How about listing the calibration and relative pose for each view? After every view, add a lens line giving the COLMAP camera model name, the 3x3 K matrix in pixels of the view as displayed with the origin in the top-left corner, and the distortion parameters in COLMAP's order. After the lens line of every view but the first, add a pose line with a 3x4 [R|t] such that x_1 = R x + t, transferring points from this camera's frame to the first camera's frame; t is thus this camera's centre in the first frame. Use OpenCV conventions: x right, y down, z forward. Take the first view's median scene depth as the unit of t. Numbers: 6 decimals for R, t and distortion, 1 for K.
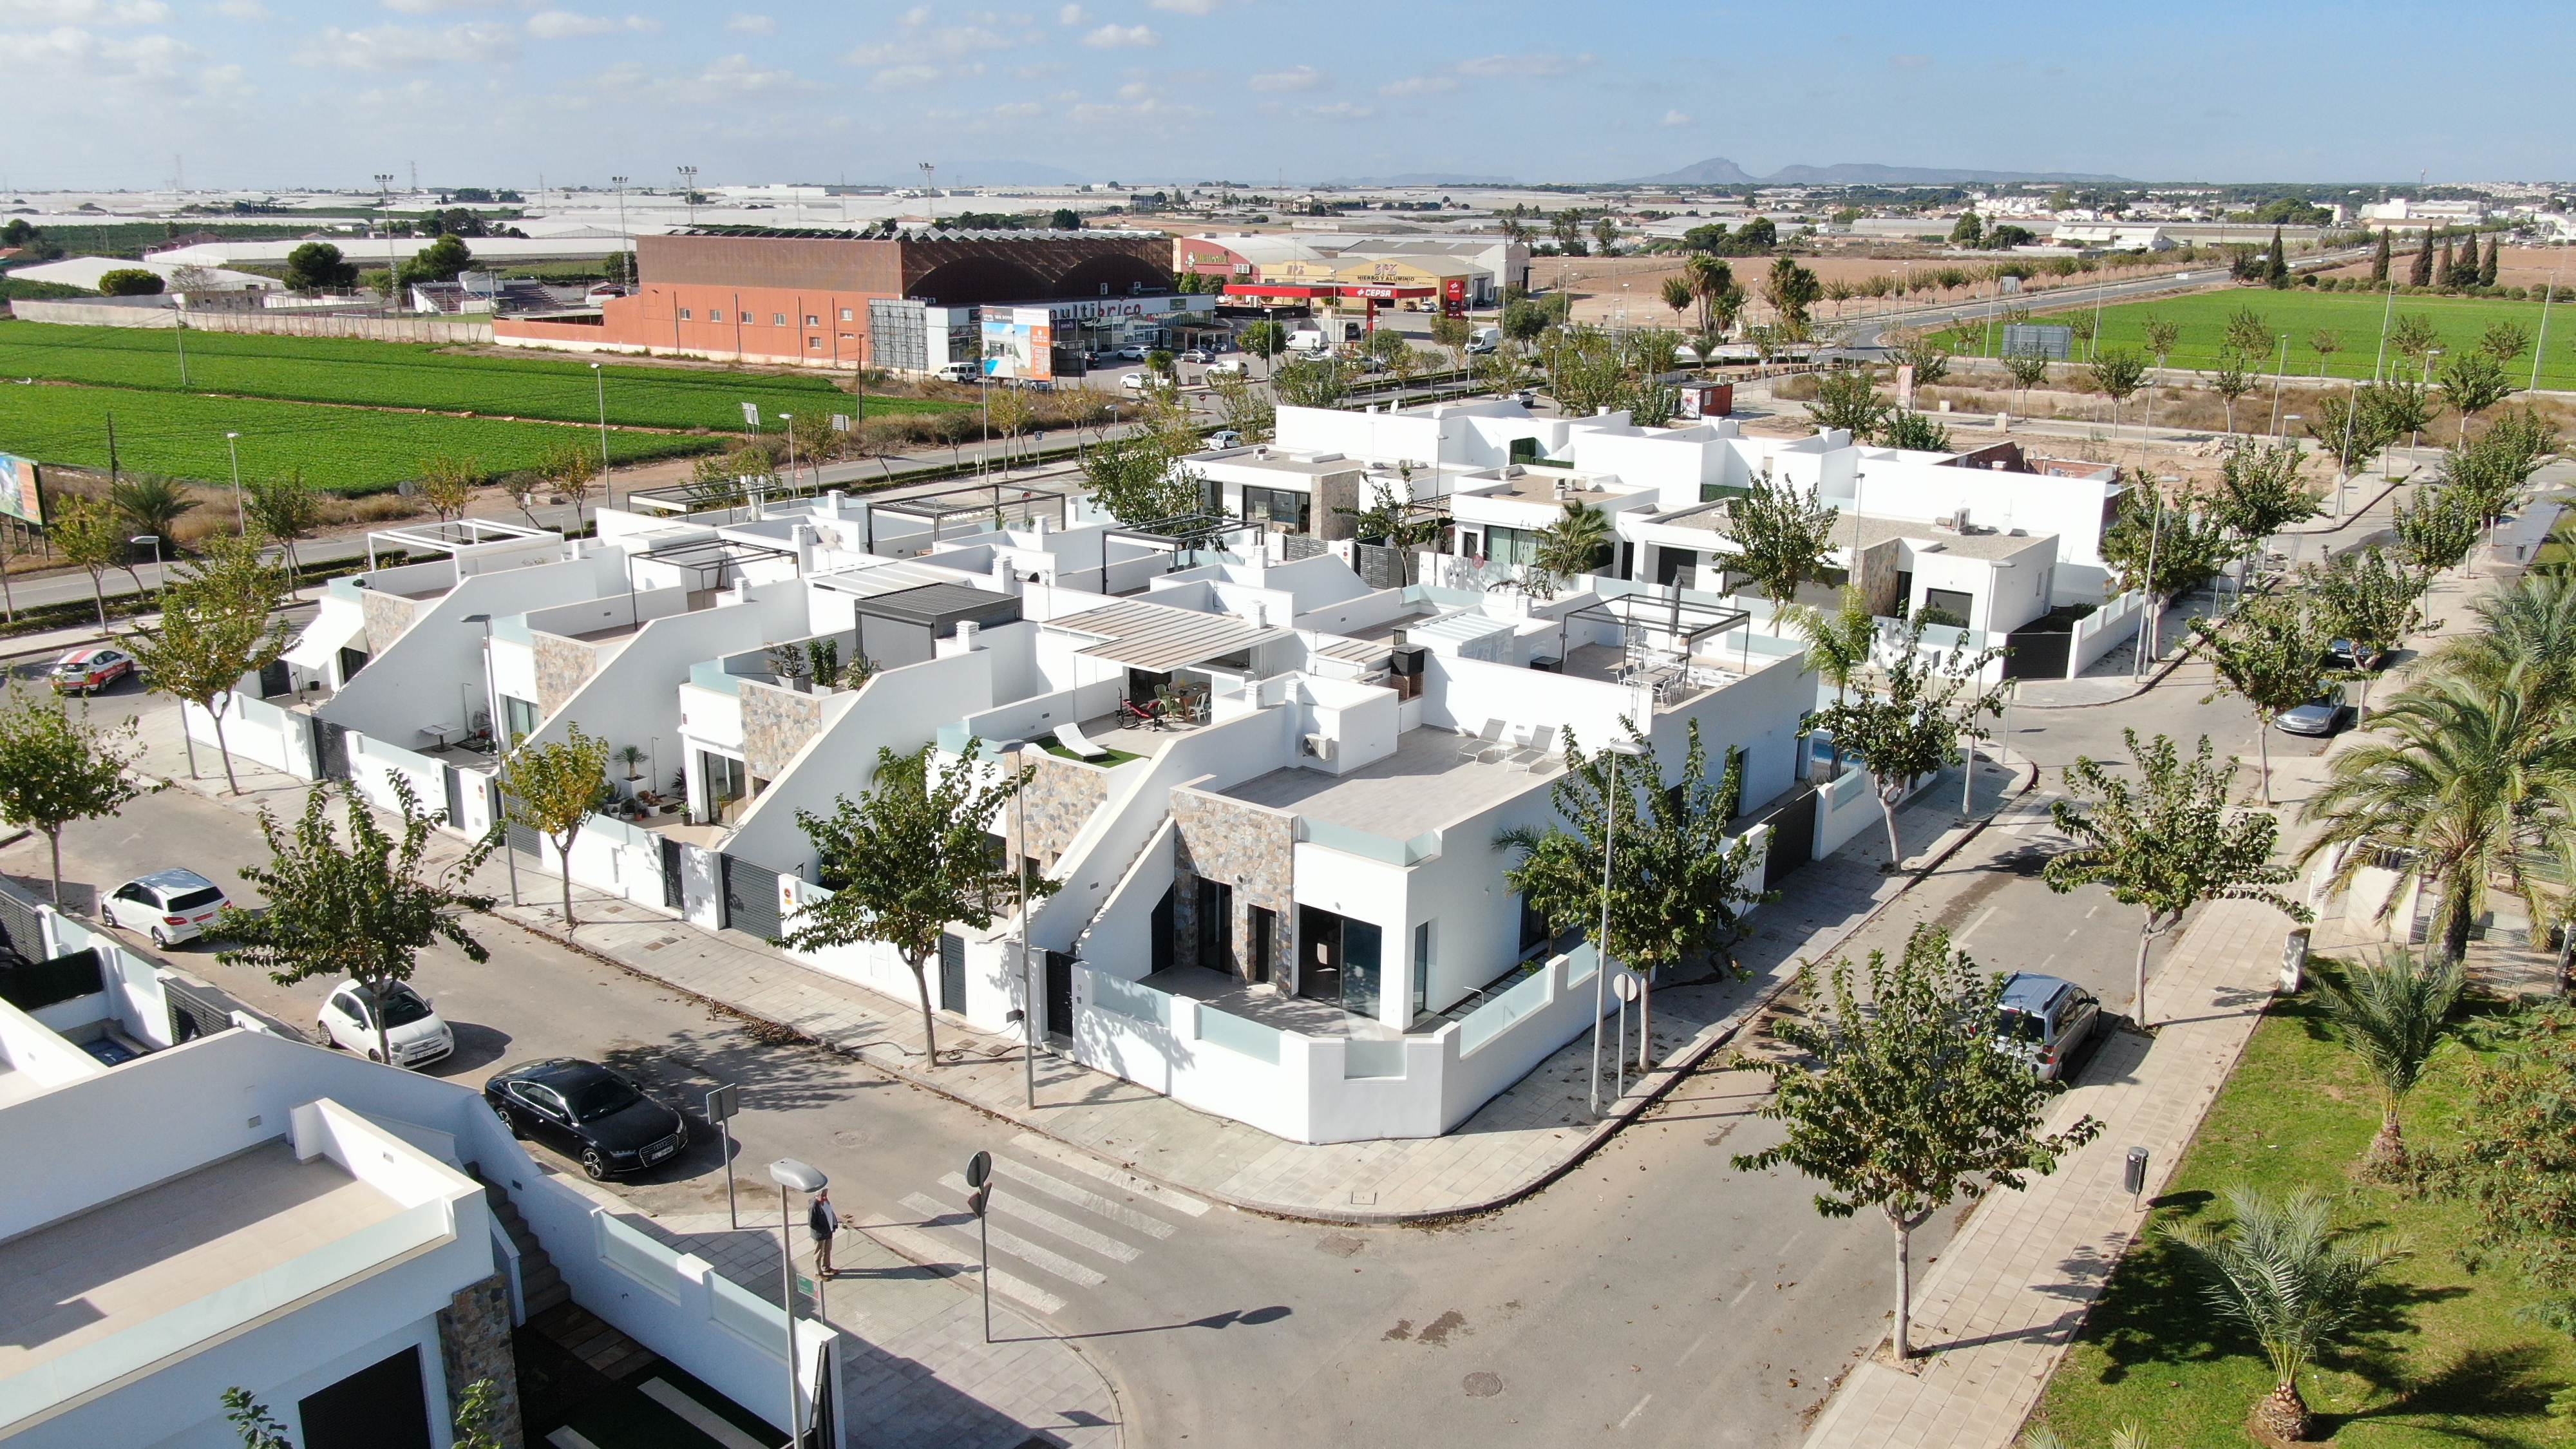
lens RADIAL K [[1868.5, 0, 1289.2], [0, 1868.5, 730.8], [0, 0, 1]] dist [-0.011919, 0.000531]
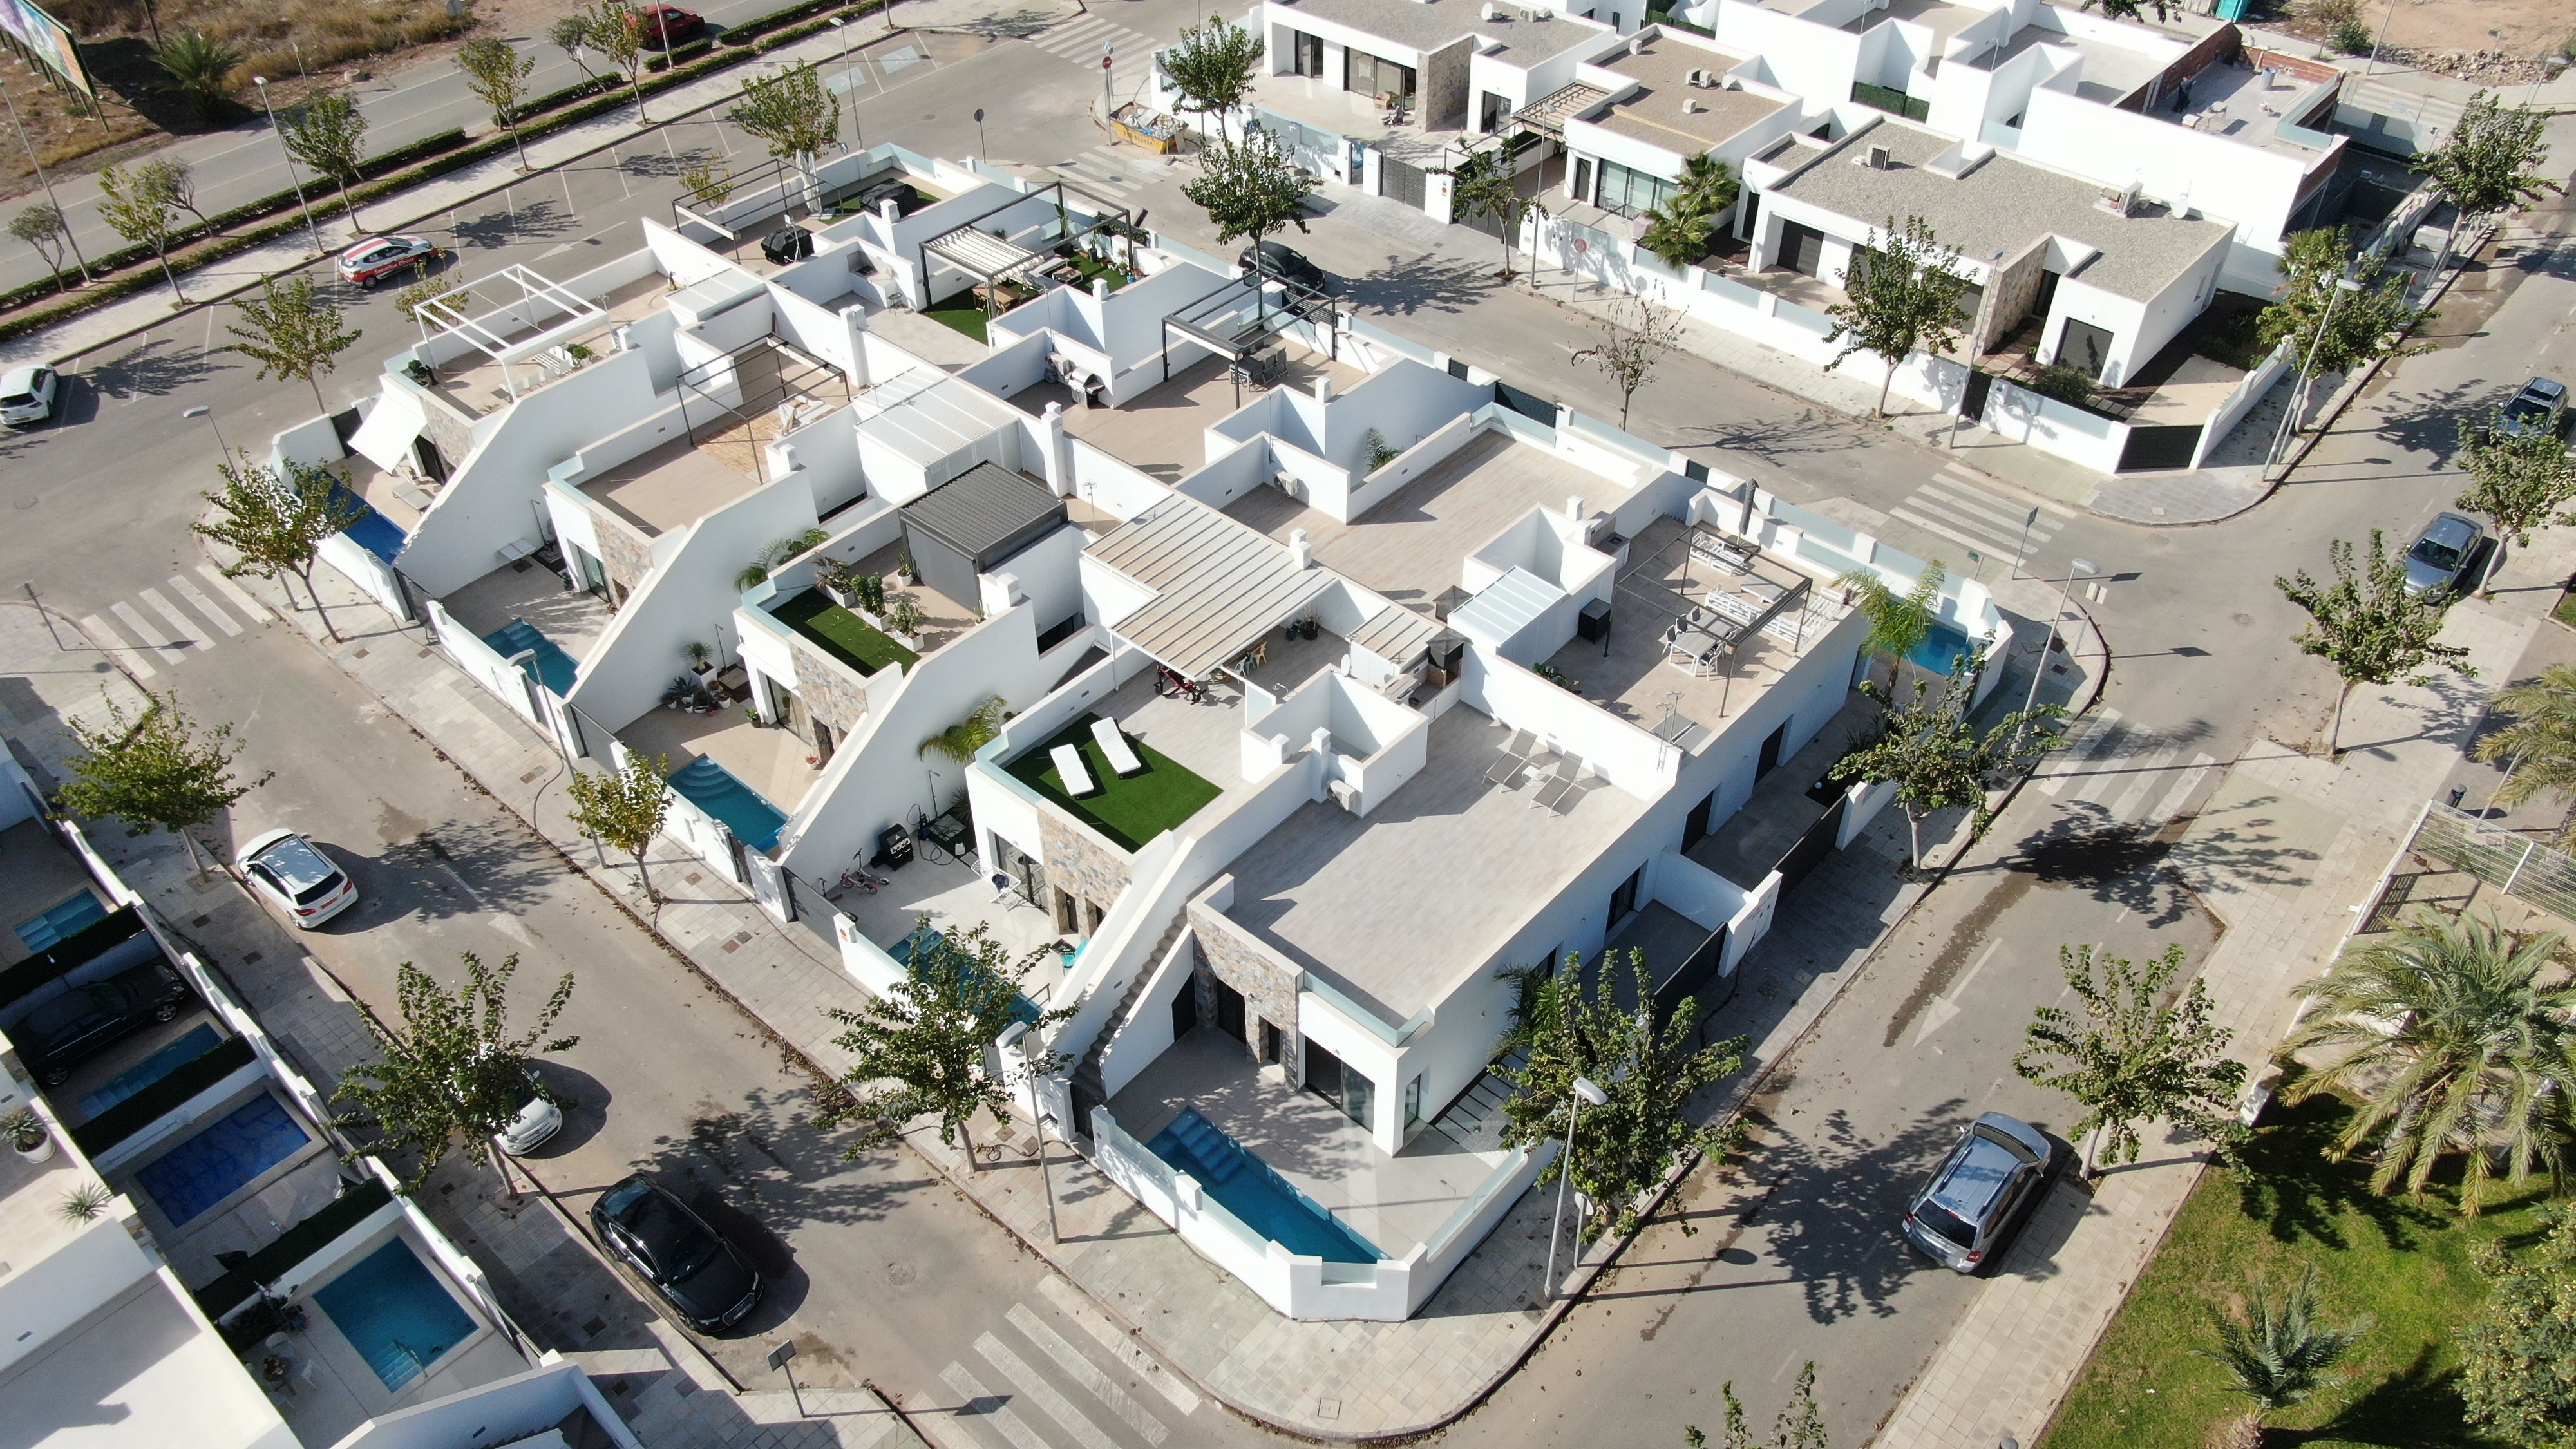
lens RADIAL K [[1868.5, 0, 1283.0], [0, 1868.5, 726.1], [0, 0, 1]] dist [-0.011919, 0.000531]
pose [[0.996303, 0.046579, -0.072183, 0.060915], [-0.011094, 0.902974, 0.429553, -0.513969], [0.085187, -0.427164, 0.900152, 0.103324]]
